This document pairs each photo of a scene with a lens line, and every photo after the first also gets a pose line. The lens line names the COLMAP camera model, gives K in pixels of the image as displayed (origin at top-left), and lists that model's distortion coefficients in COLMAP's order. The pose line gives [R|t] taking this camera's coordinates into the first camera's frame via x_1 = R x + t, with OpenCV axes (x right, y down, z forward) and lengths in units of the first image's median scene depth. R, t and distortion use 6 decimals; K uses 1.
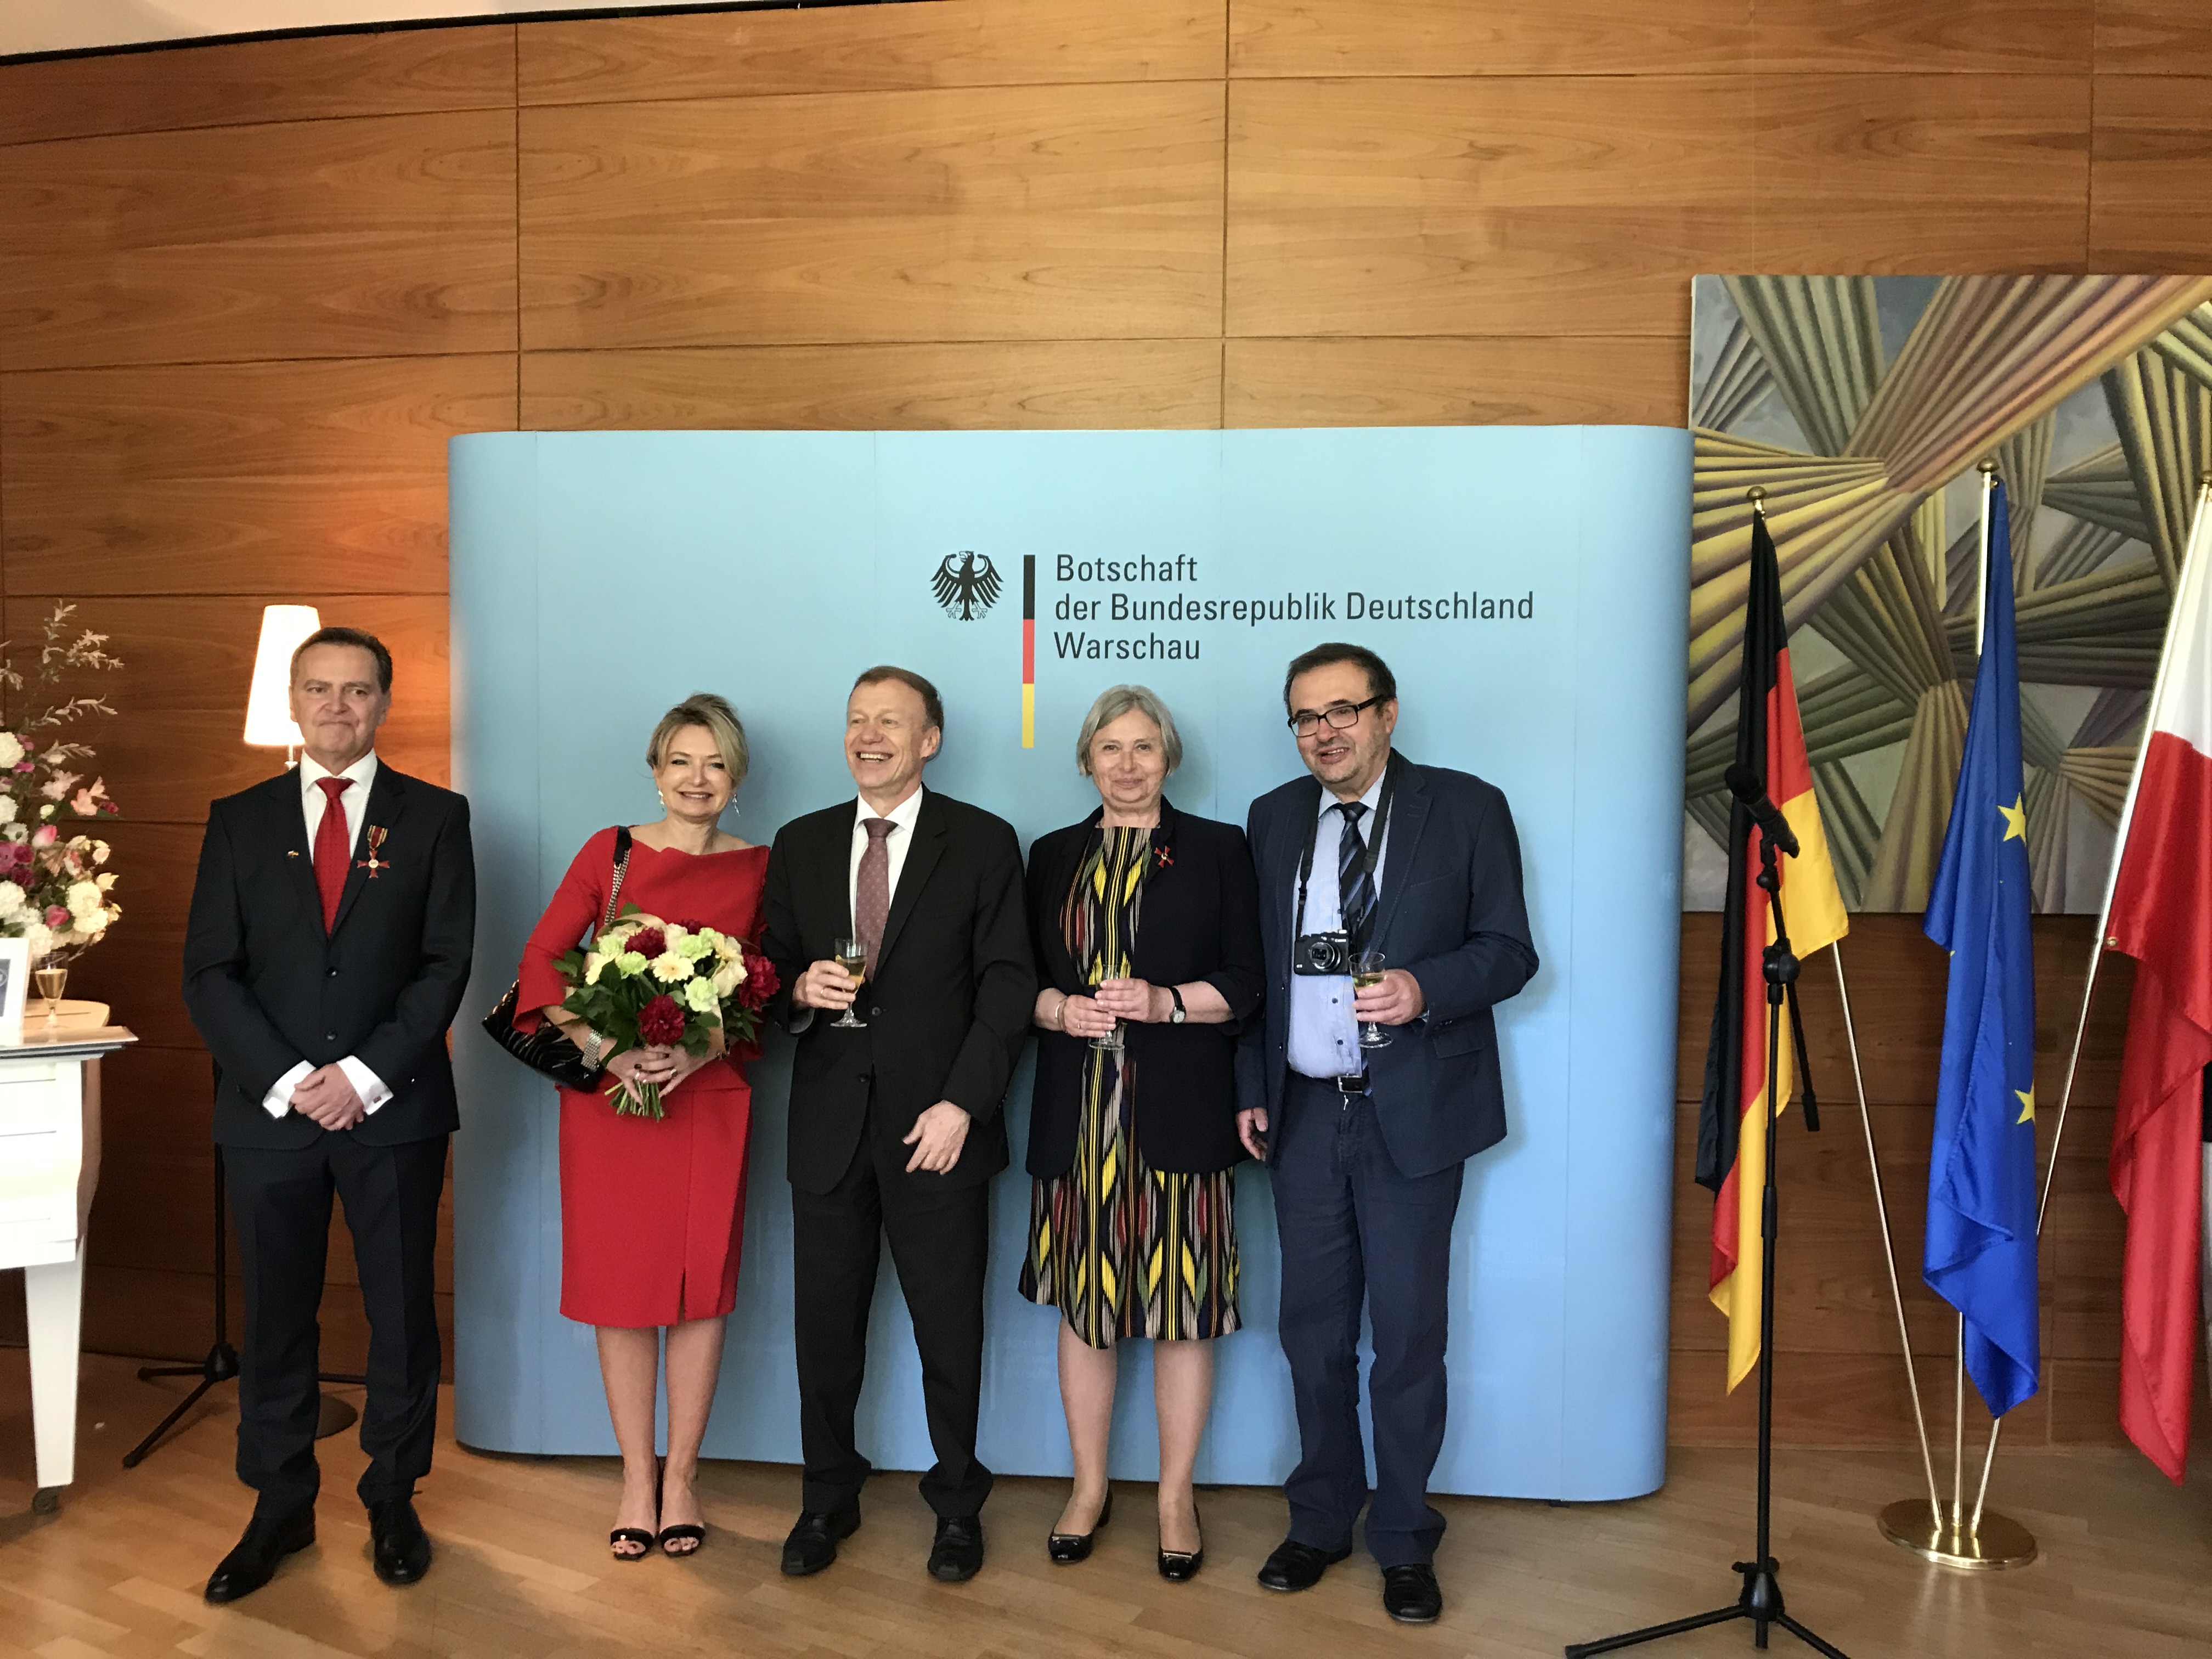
lens RADIAL K [[1856.8, 0, 1096.6], [0, 1856.8, 822.2], [0, 0, 1]] dist [0.051182, -0.042091]
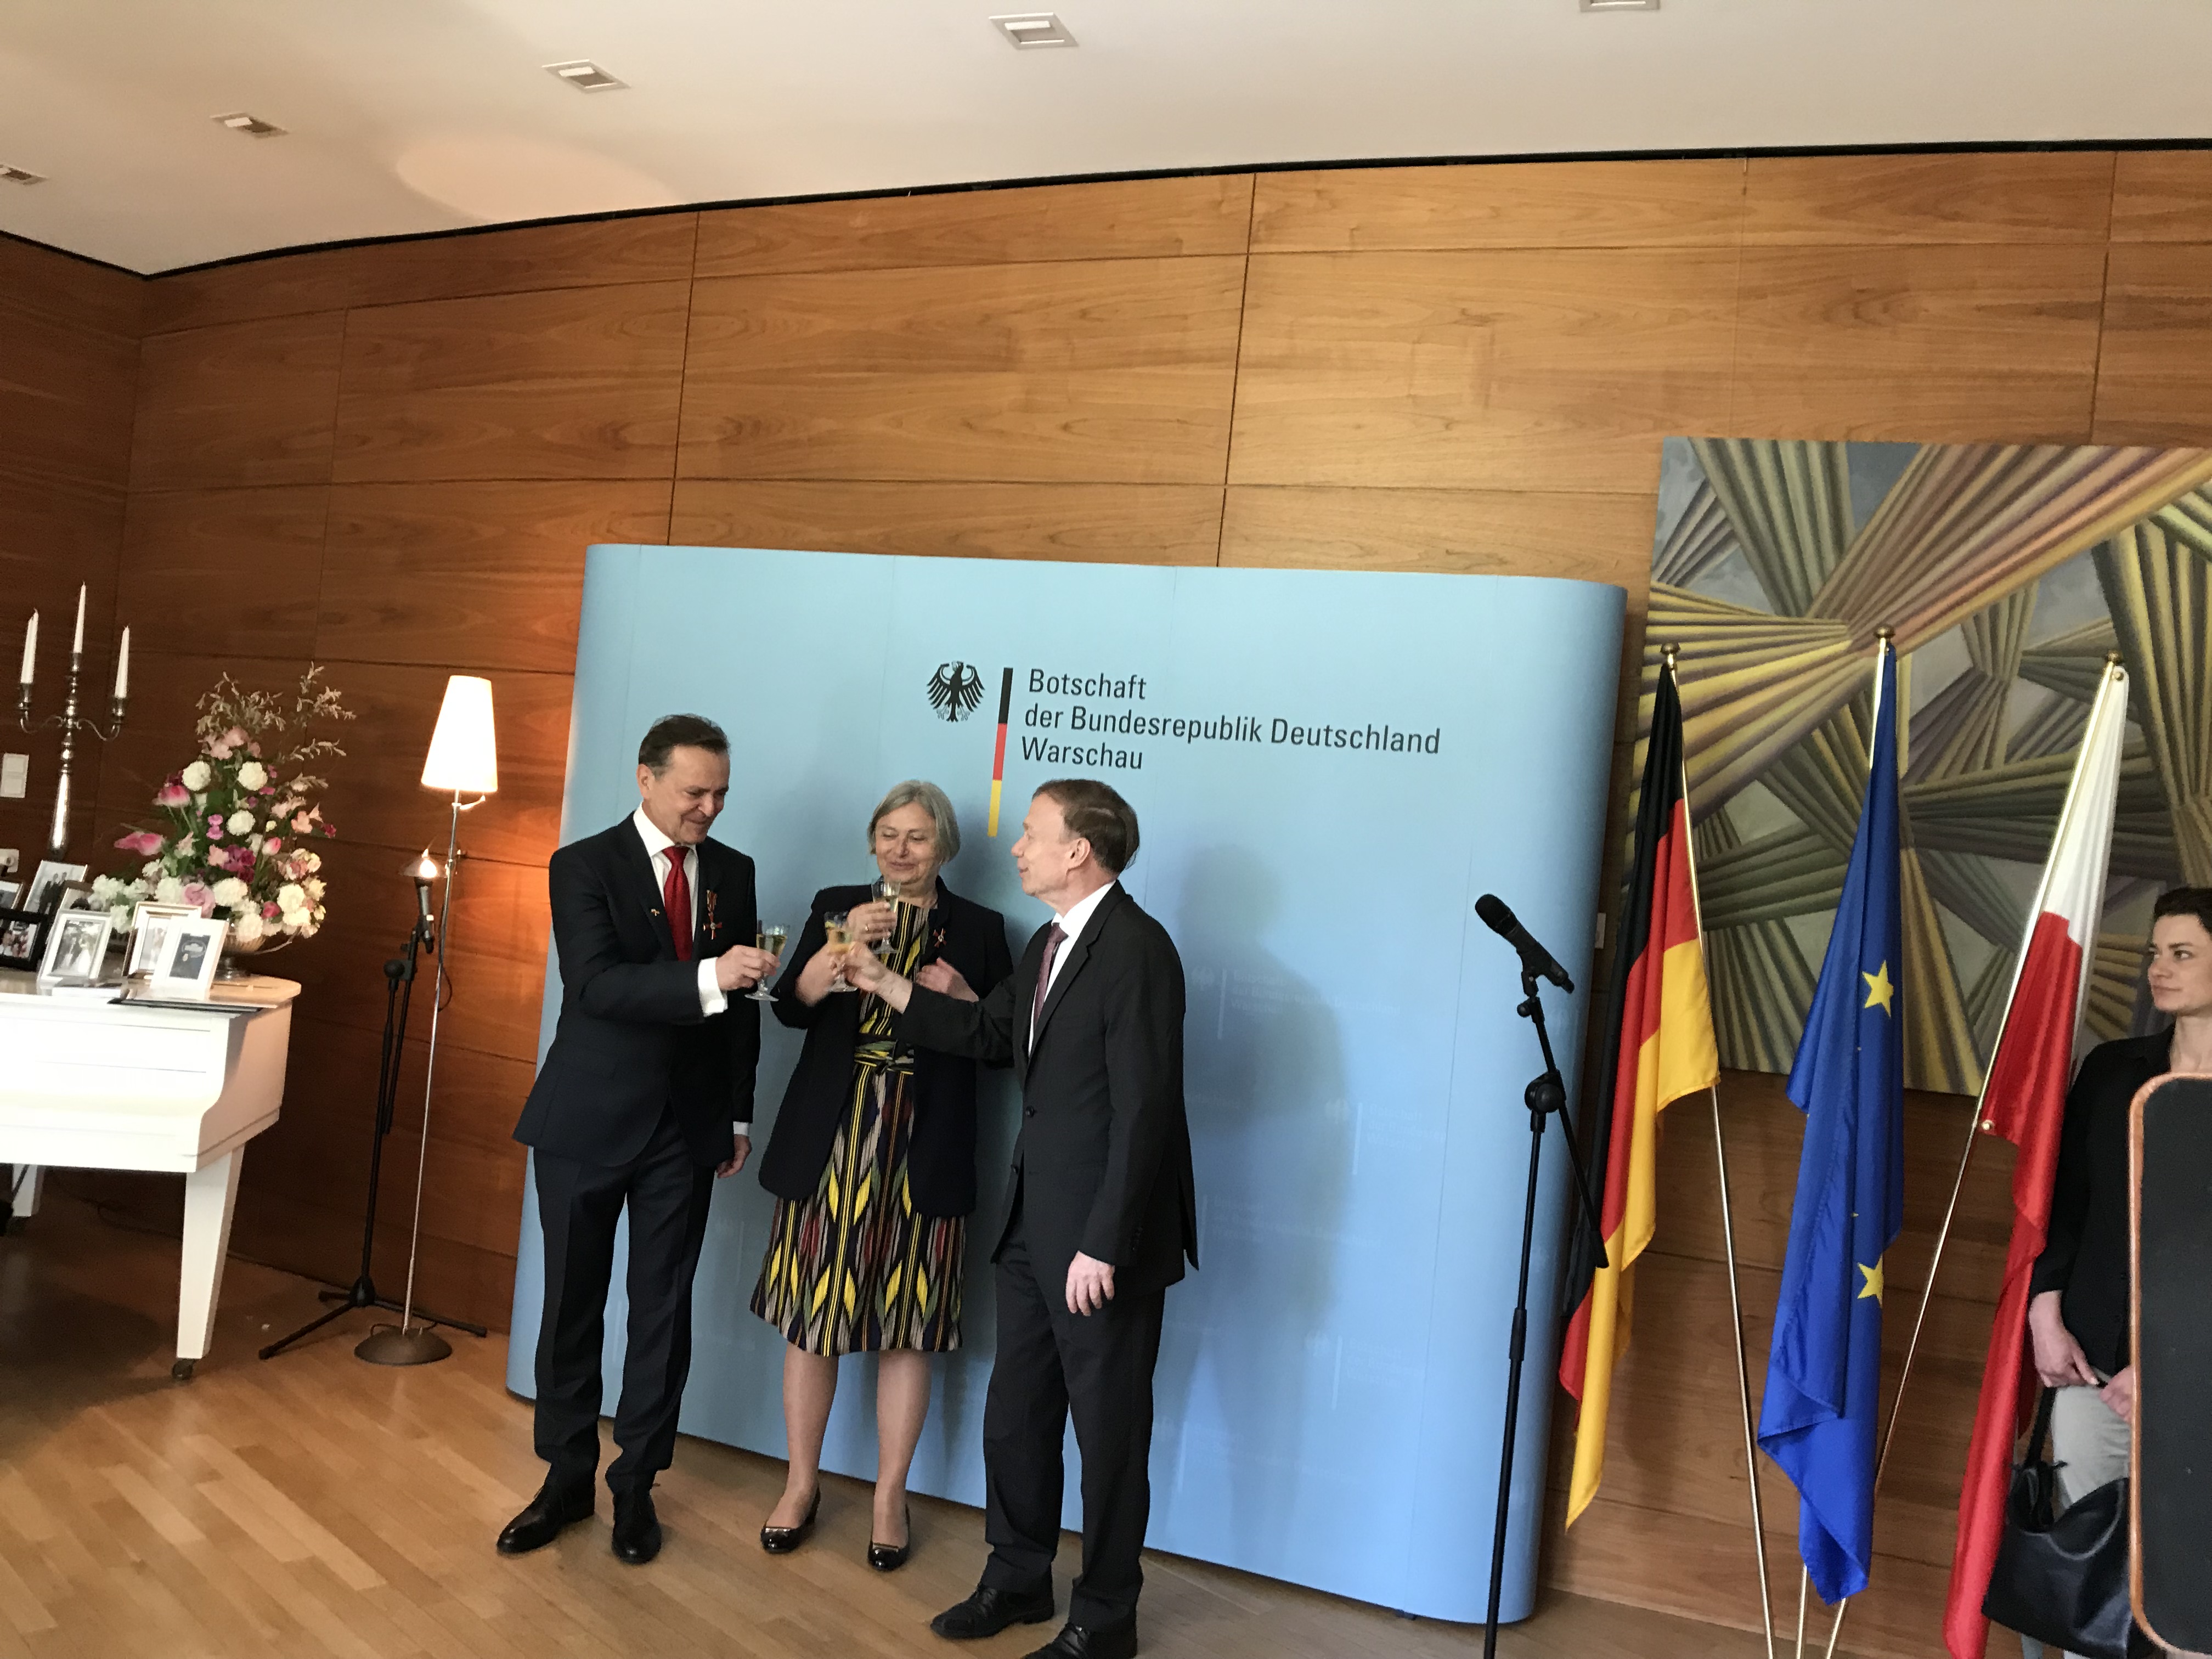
lens RADIAL K [[1829.7, 0, 1116.0], [0, 1829.7, 837.6], [0, 0, 1]] dist [0.107454, -0.162011]
pose [[0.957814, 0.081534, -0.275579, 0.326322], [-0.098367, 0.994002, -0.047799, 0.005801], [0.270029, 0.072891, 0.960089, -0.045078]]
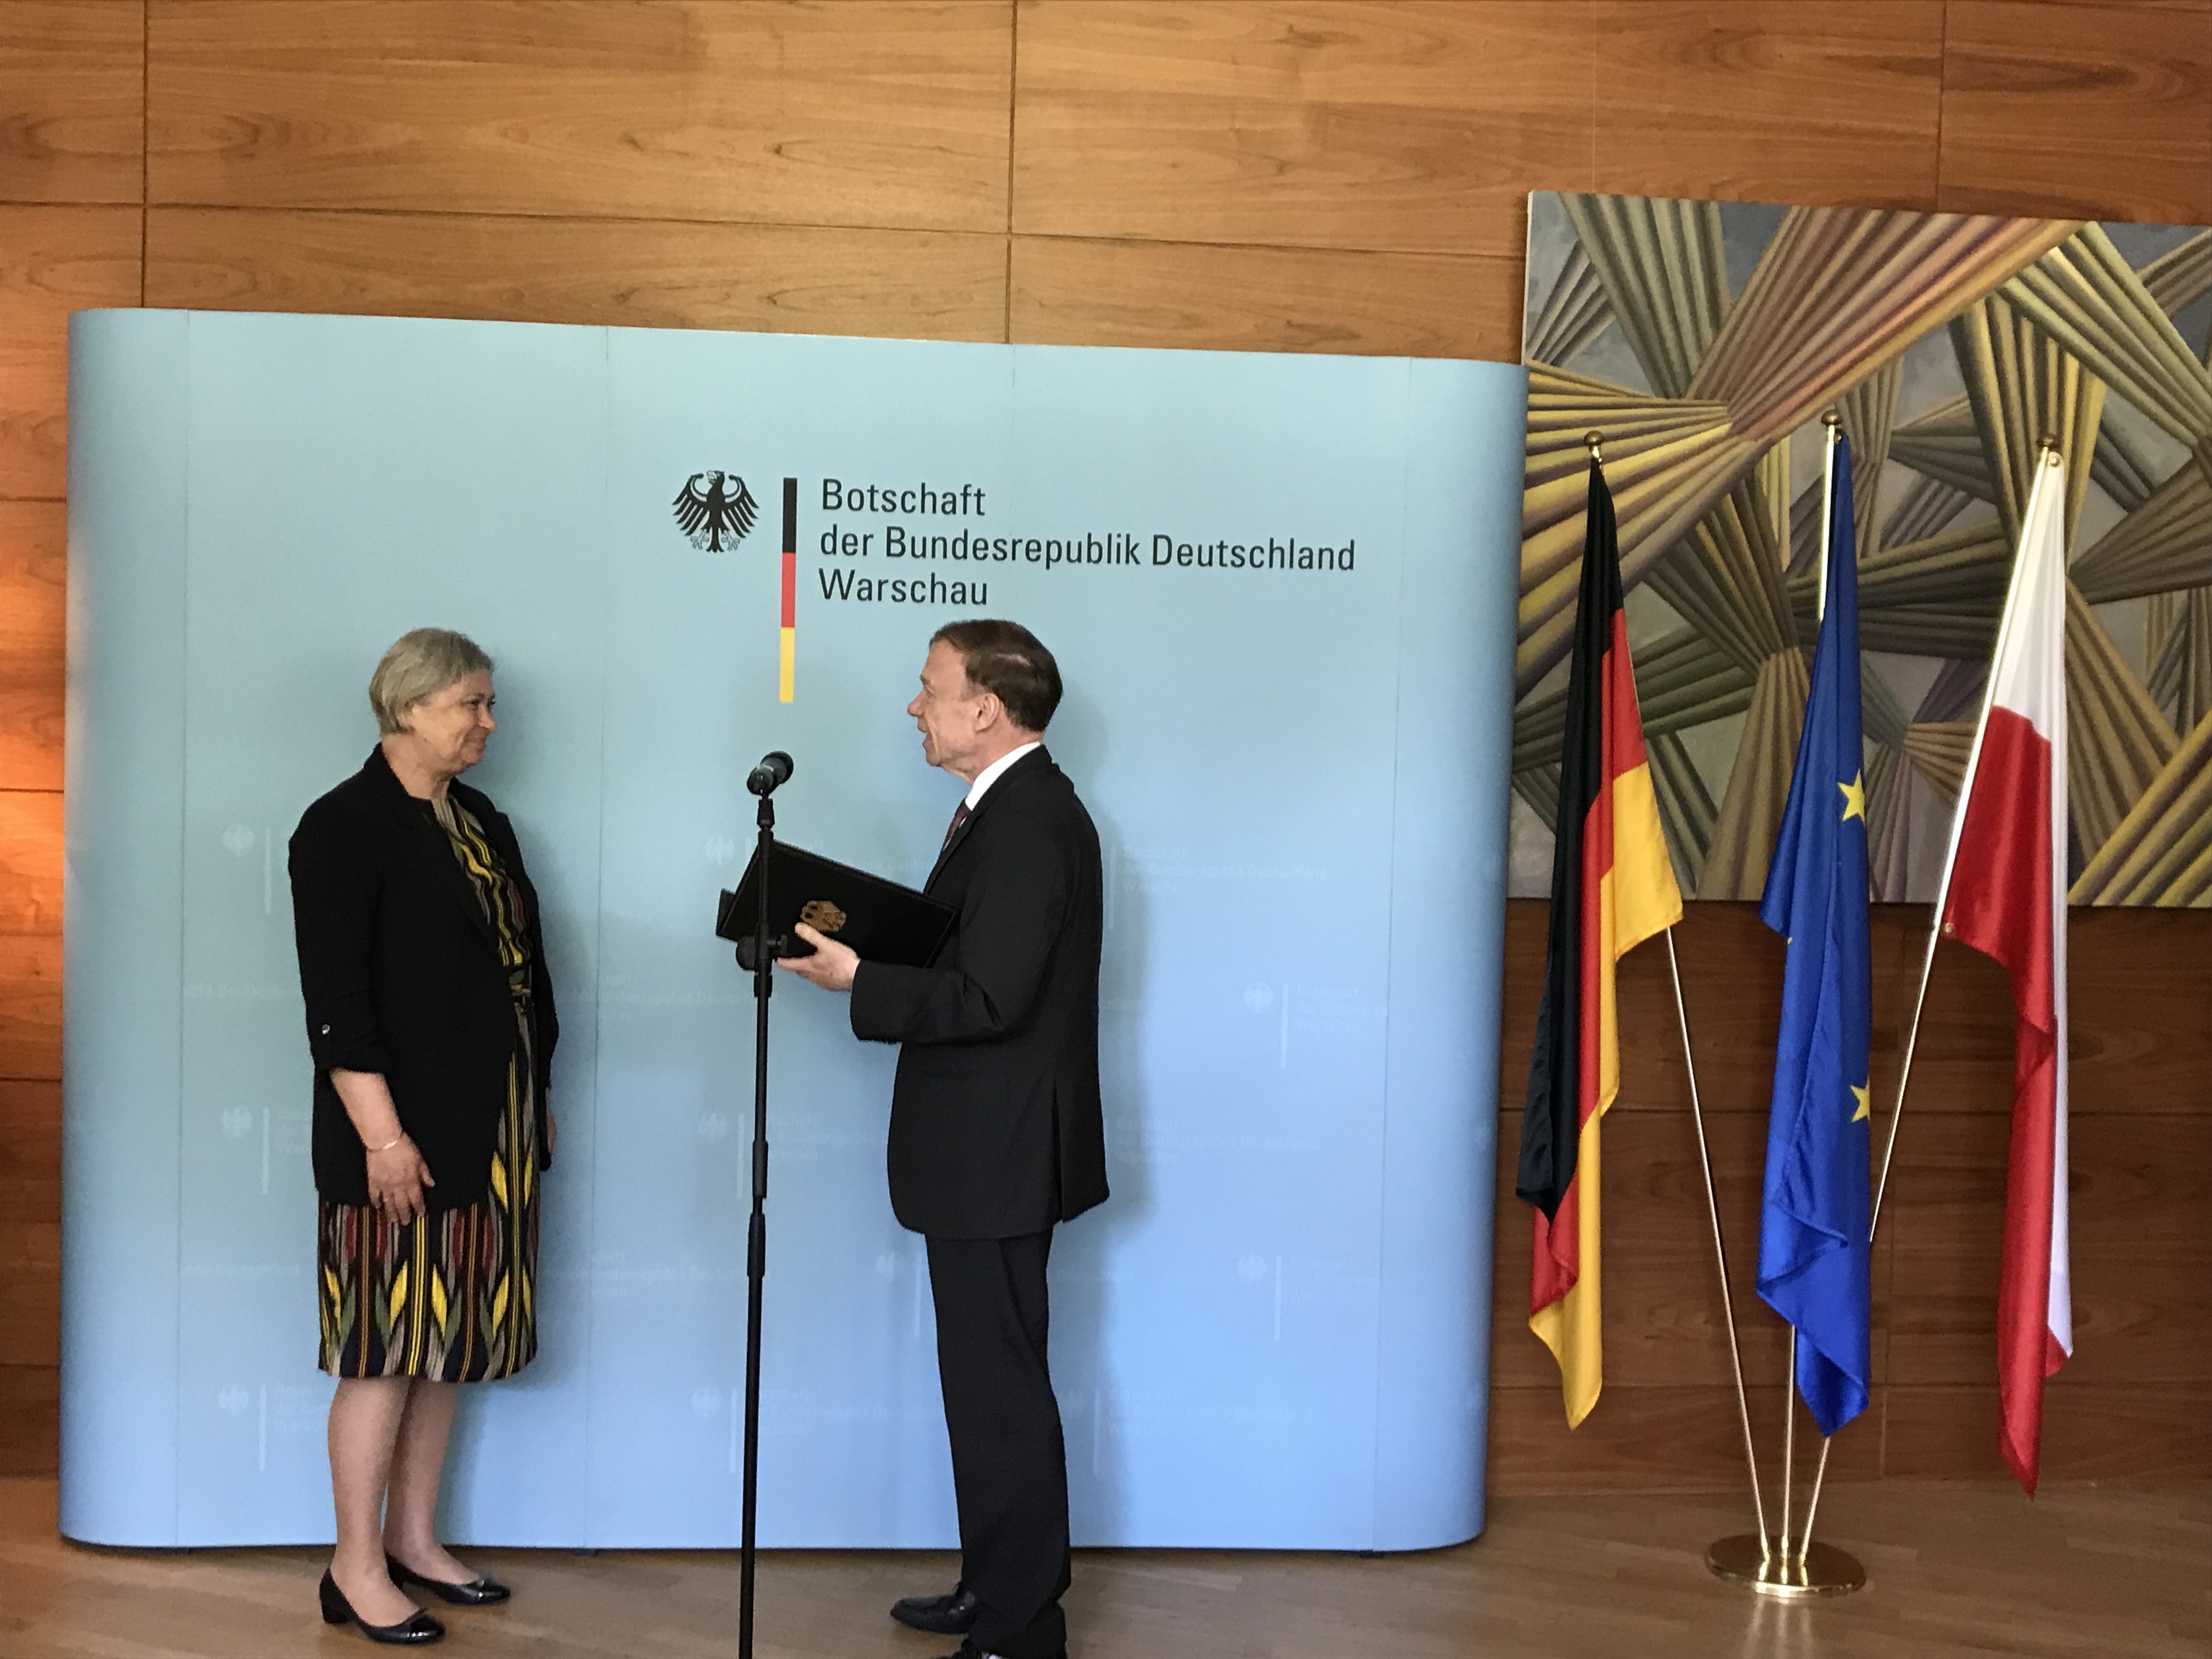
lens RADIAL K [[2481.1, 0, 1105.4], [0, 2481.1, 826.1], [0, 0, 1]] dist [0.160445, -0.464987]
pose [[0.987683, 0.010706, 0.156104, -0.067474], [-0.011281, 0.999932, 0.002800, 0.012208], [-0.156063, -0.004527, 0.987737, -0.160524]]
